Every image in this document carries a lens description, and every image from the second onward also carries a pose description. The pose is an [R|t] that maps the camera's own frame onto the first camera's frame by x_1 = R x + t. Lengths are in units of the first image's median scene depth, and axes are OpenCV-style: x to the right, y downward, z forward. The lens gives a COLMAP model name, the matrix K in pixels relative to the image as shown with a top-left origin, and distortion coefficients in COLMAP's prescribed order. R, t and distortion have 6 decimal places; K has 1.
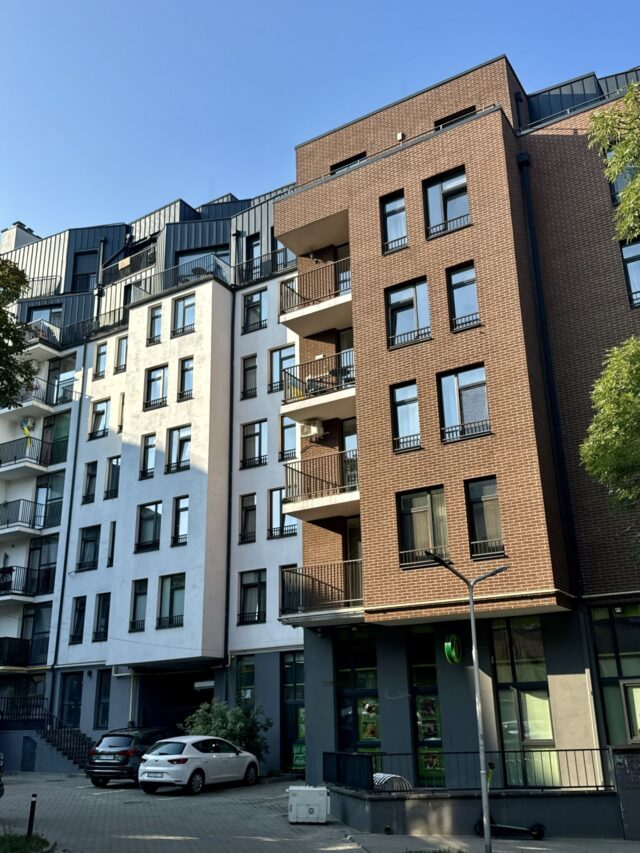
lens RADIAL K [[807.9, 0, 331.8], [0, 807.9, 430.9], [0, 0, 1]] dist [0.076976, 0.000000]
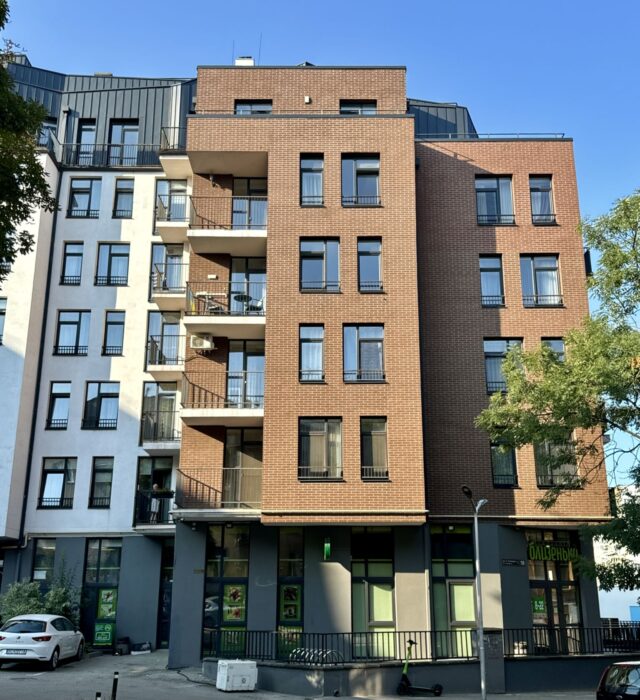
lens RADIAL K [[736.4, 0, 327.4], [0, 736.4, 391.0], [0, 0, 1]] dist [0.088001, 0.000000]
pose [[0.857928, 0.160609, 0.488020, -0.377646], [-0.196237, 0.980301, 0.022360, 0.007307], [-0.474815, -0.114951, 0.872546, 0.044202]]
